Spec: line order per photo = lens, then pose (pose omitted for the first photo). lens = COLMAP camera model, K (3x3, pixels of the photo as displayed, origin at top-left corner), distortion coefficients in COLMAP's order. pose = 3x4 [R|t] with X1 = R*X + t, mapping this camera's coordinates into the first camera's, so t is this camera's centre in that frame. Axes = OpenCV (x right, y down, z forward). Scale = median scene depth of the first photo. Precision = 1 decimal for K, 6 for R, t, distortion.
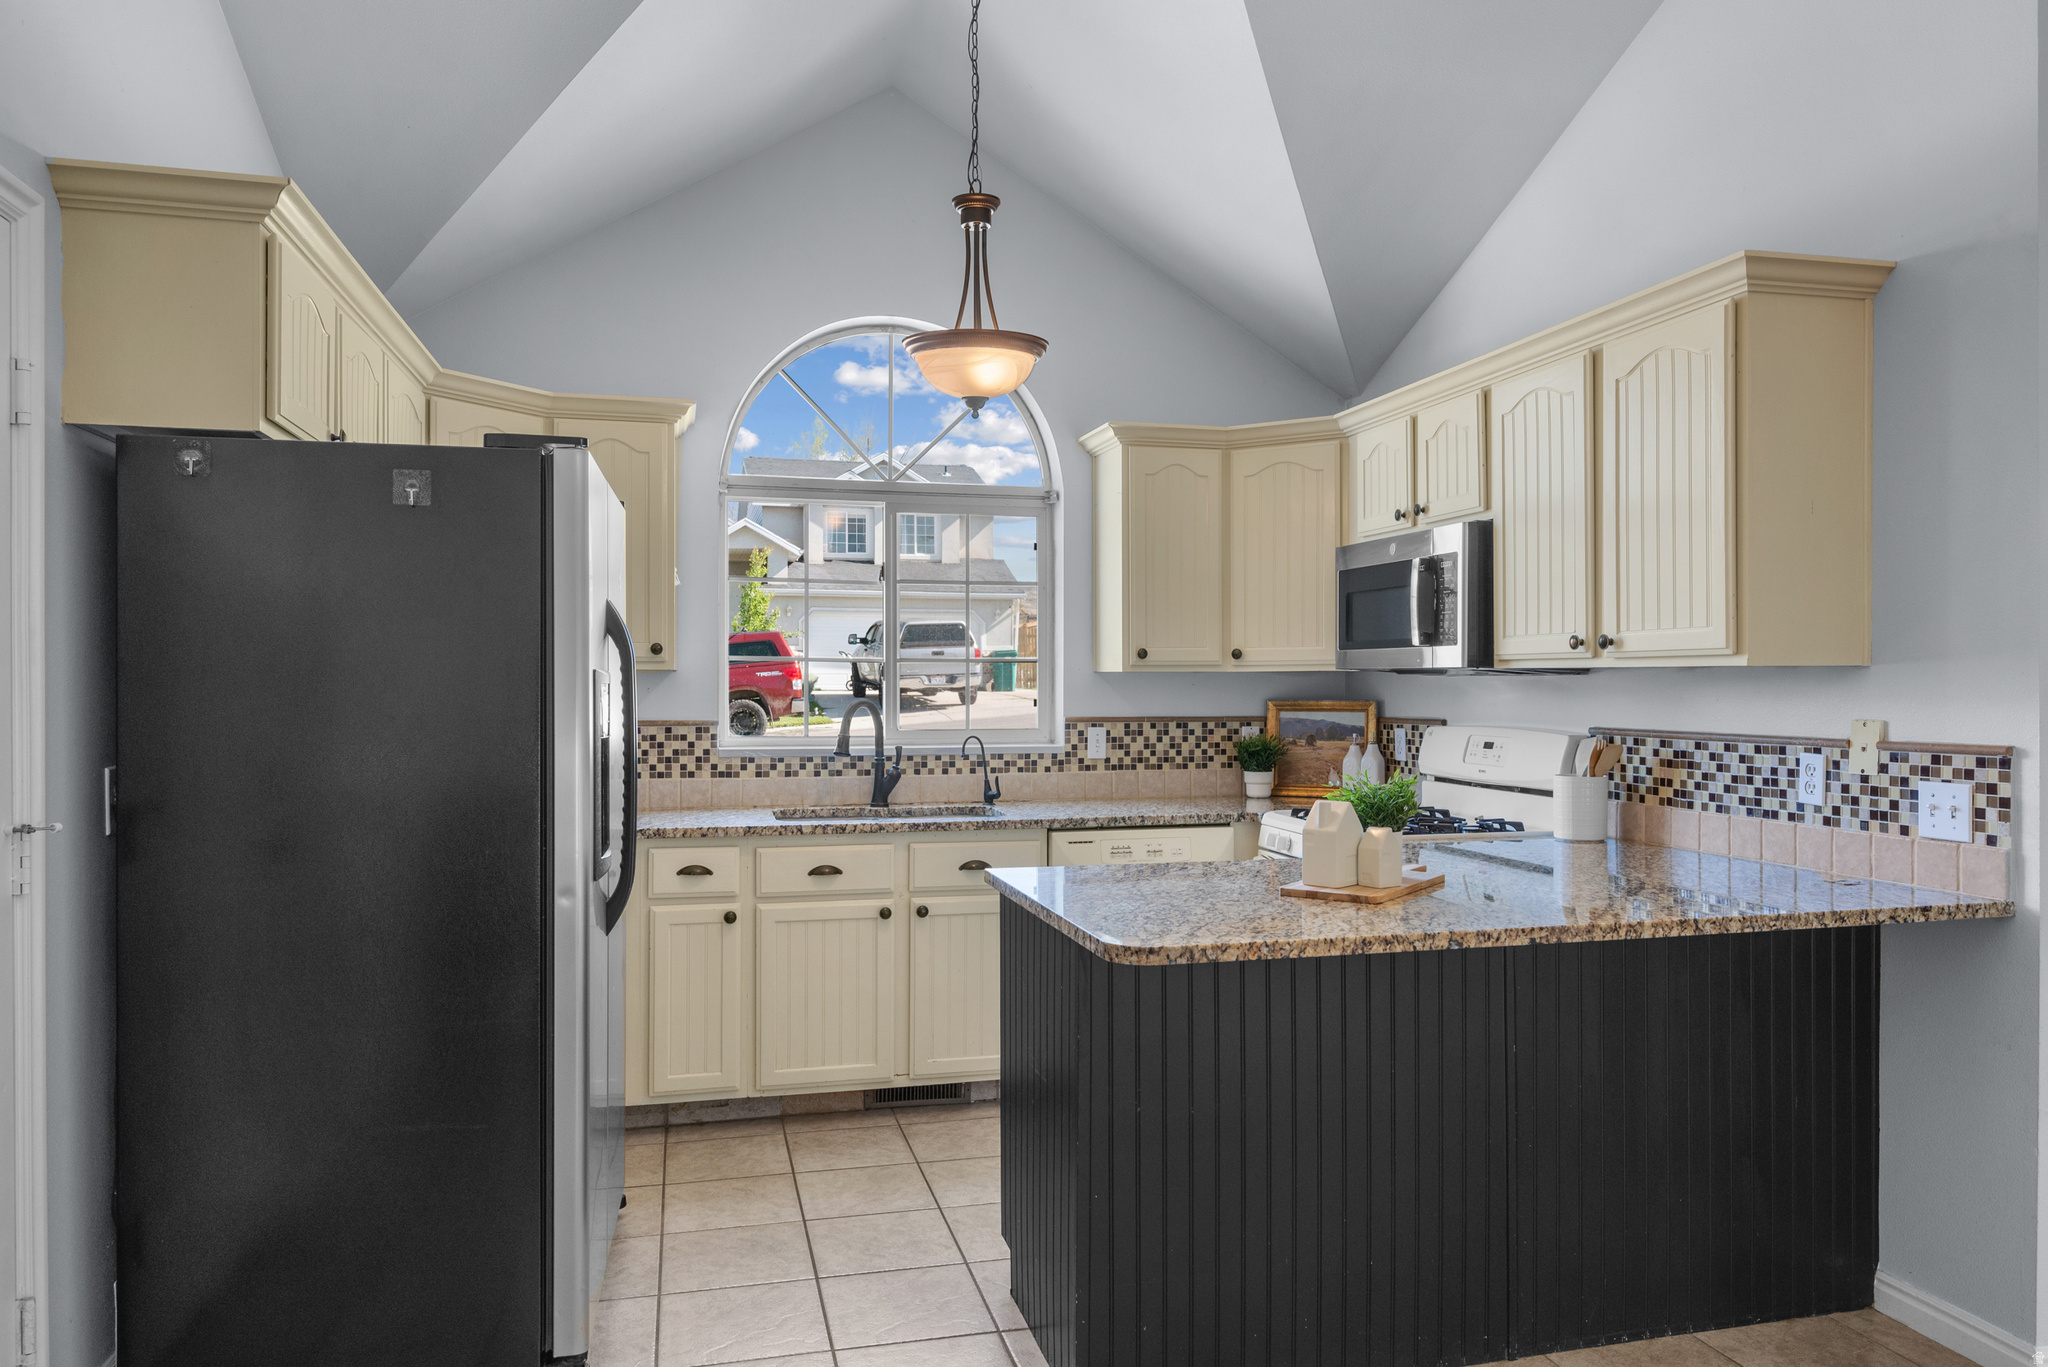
lens RADIAL K [[1371.6, 0, 1033.3], [0, 1371.6, 684.9], [0, 0, 1]] dist [-0.000934, -0.002430]
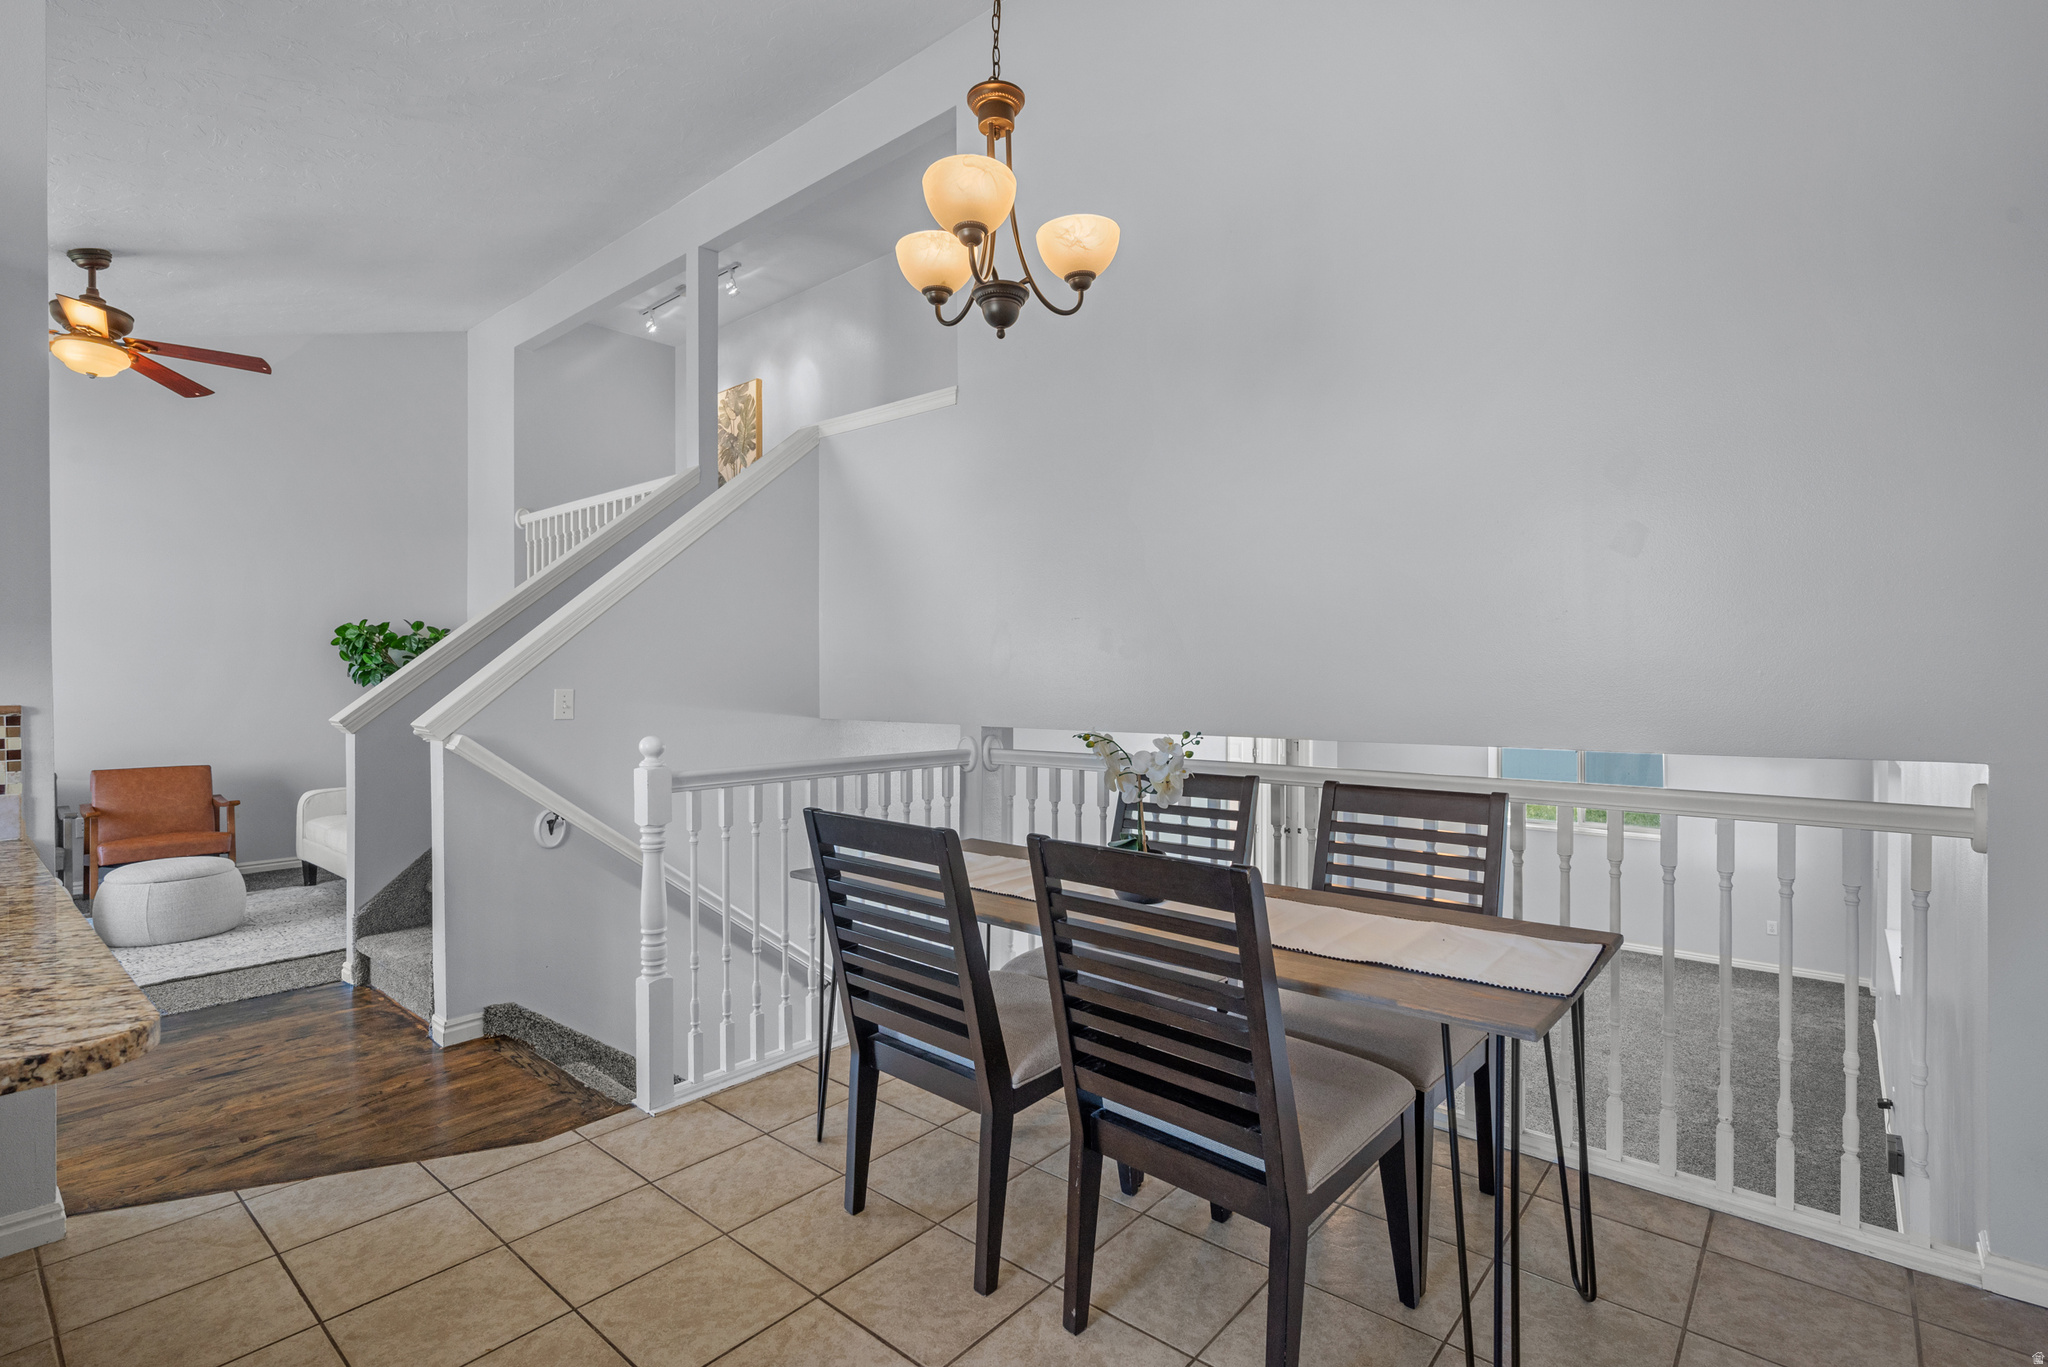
lens RADIAL K [[957.9, 0, 1013.0], [0, 957.9, 684.5], [0, 0, 1]] dist [0.008065, -0.000478]
pose [[-0.568416, -0.000577, 0.822741, -0.240860], [0.002431, 0.999994, 0.002381, 0.015632], [-0.822738, 0.003354, -0.568411, 0.438197]]
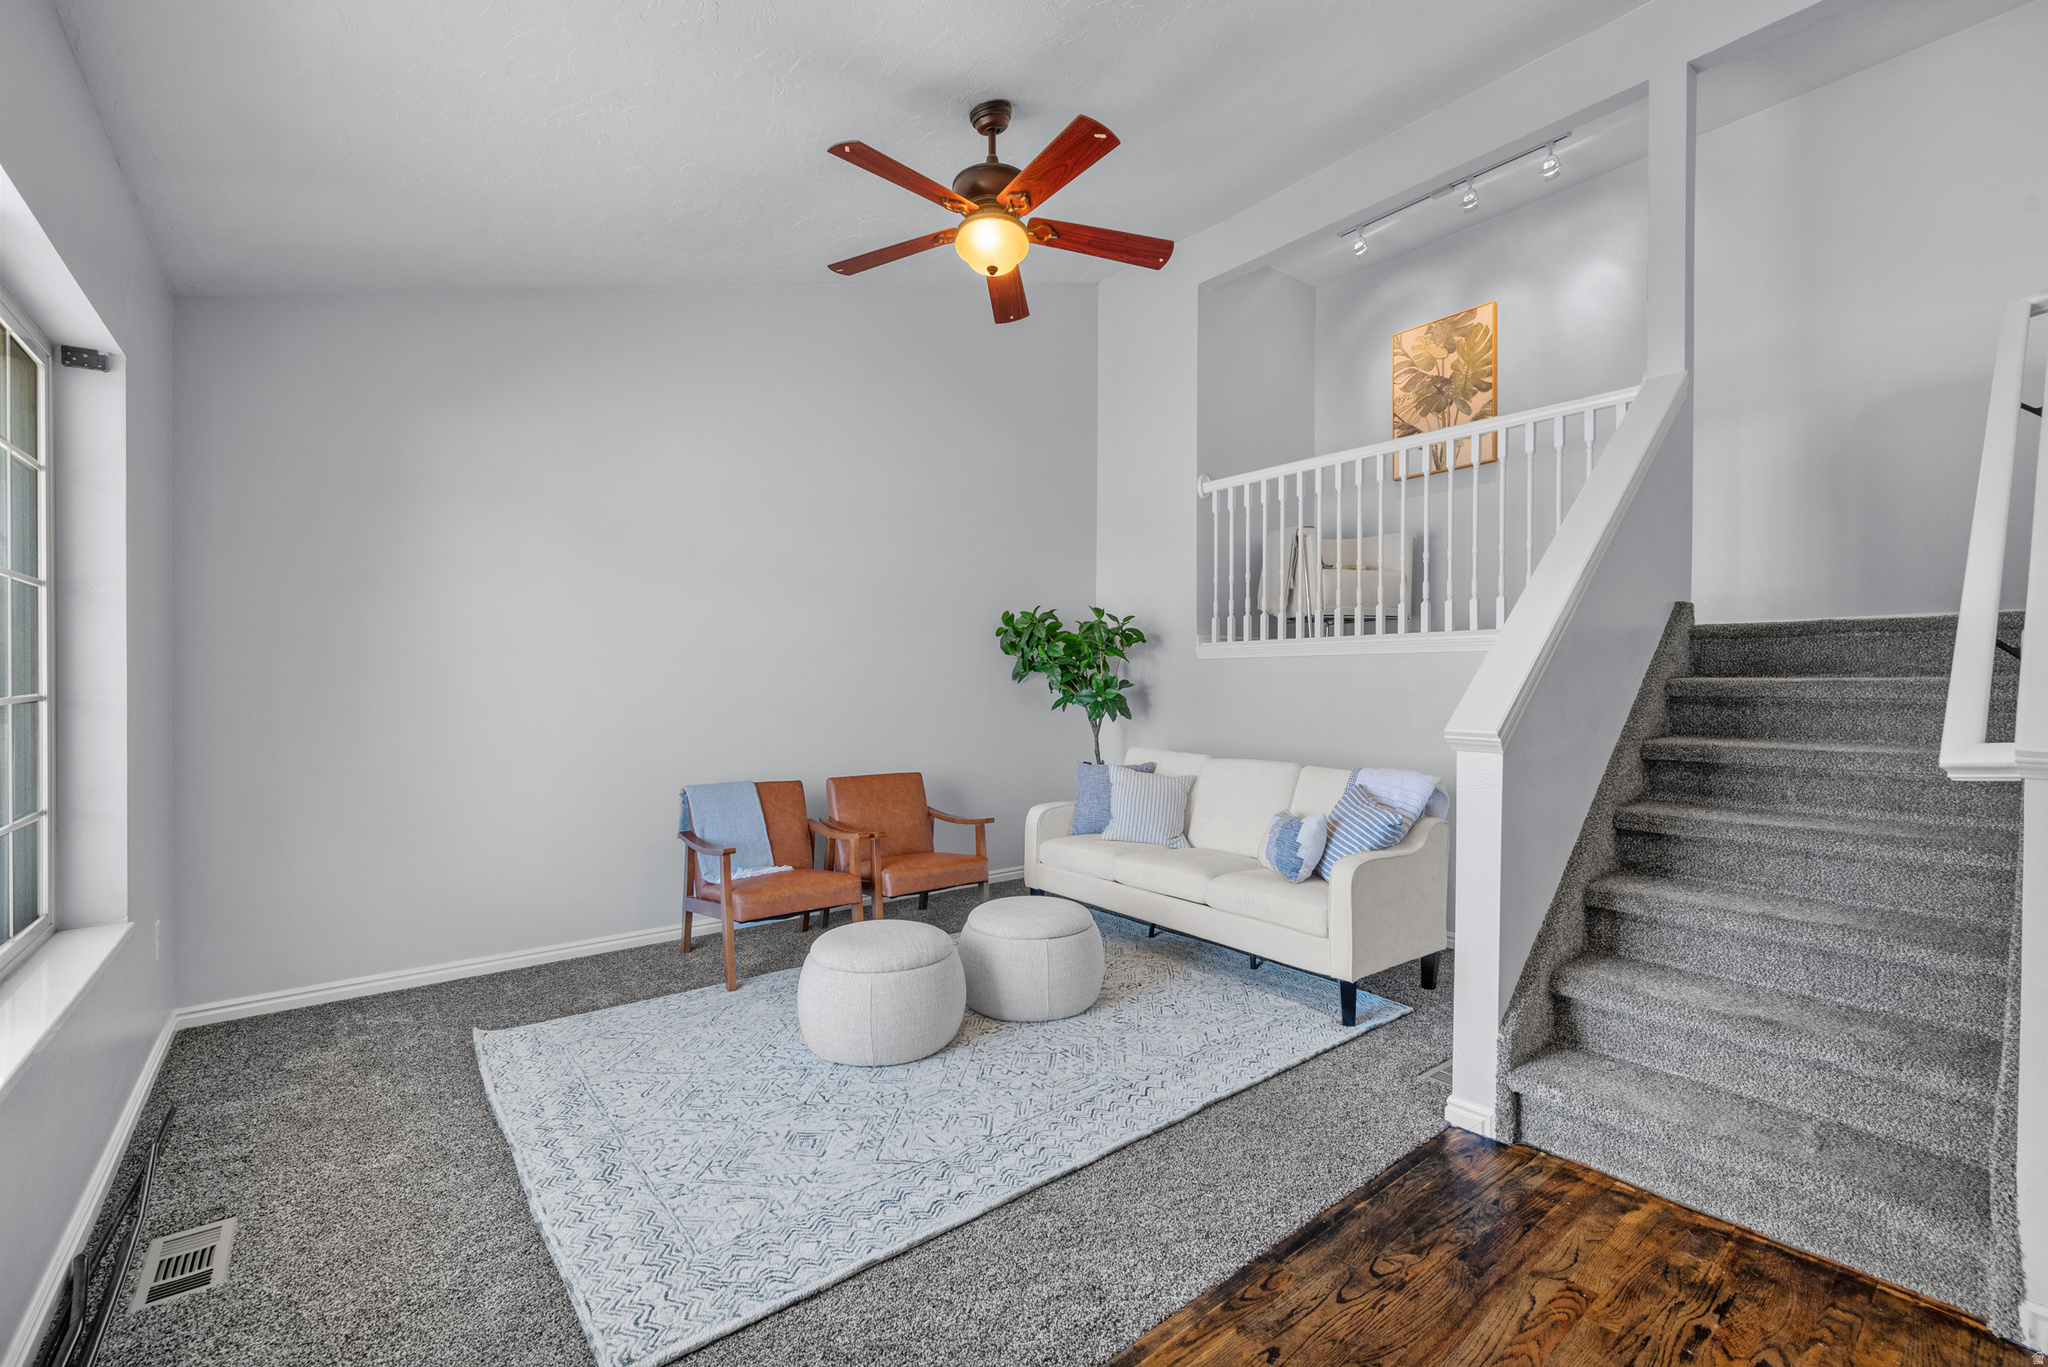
lens RADIAL K [[861.3, 0, 1025.2], [0, 861.3, 690.5], [0, 0, 1]] dist [-0.002286, 0.000356]
pose [[-0.415027, -0.009341, 0.909761, 0.458117], [0.000270, 0.999946, 0.010390, 0.017472], [-0.909809, 0.004558, -0.415002, 0.890290]]
